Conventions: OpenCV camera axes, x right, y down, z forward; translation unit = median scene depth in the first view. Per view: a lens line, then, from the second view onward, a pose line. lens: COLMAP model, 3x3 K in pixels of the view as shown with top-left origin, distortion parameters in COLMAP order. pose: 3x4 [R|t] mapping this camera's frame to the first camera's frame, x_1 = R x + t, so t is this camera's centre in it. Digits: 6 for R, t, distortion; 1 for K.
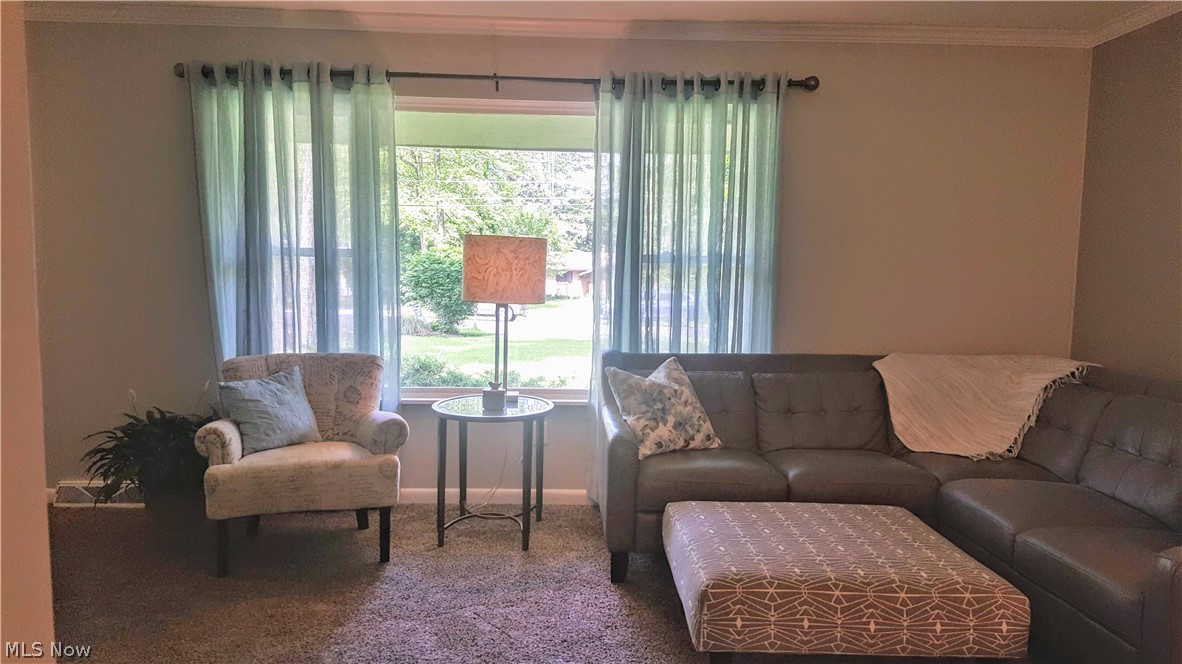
lens RADIAL K [[871.2, 0, 594.2], [0, 871.2, 353.6], [0, 0, 1]] dist [0.125449, -0.204070]
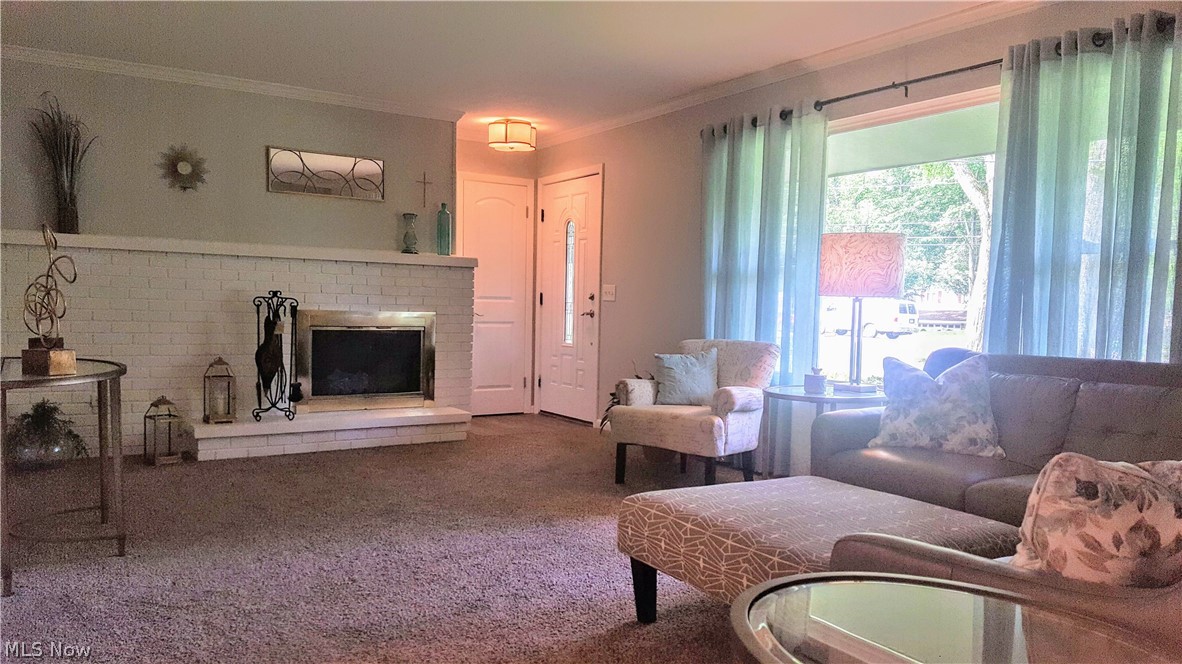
lens RADIAL K [[871.2, 0, 594.2], [0, 871.2, 353.6], [0, 0, 1]] dist [0.125449, -0.204070]
pose [[0.493939, 0.040740, -0.868541, 0.670455], [-0.089488, 0.995979, -0.004174, 0.042693], [0.864879, 0.079786, 0.495599, 0.207004]]
